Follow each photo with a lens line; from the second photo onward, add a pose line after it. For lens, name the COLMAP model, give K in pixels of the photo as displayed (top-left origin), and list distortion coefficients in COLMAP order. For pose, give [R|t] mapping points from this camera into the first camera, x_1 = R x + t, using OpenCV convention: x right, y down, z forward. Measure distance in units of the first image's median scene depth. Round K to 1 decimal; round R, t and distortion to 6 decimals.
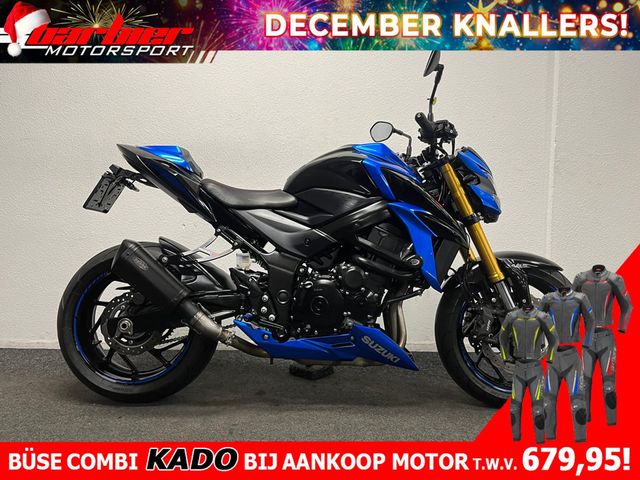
lens RADIAL K [[486.2, 0, 317.0], [0, 486.2, 241.9], [0, 0, 1]] dist [0.019508, -0.007404]
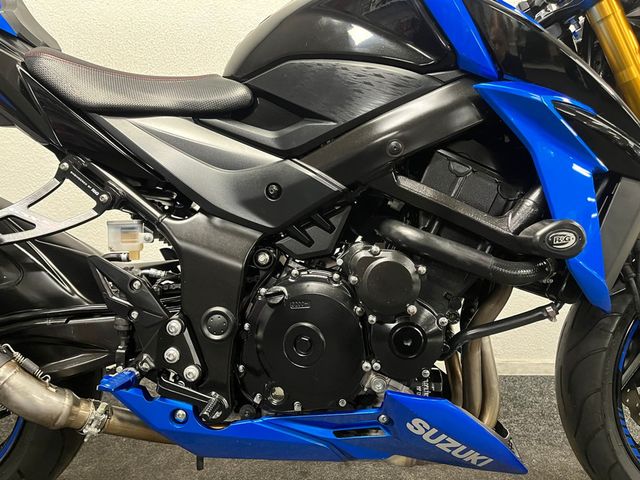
lens RADIAL K [[486.2, 0, 323.8], [0, 486.2, 243.7], [0, 0, 1]] dist [0.019508, -0.007404]
pose [[0.999822, -0.011421, -0.015049, 0.028817], [0.012560, 0.996880, 0.077925, 0.013115], [0.014113, -0.078100, 0.996846, 0.588038]]
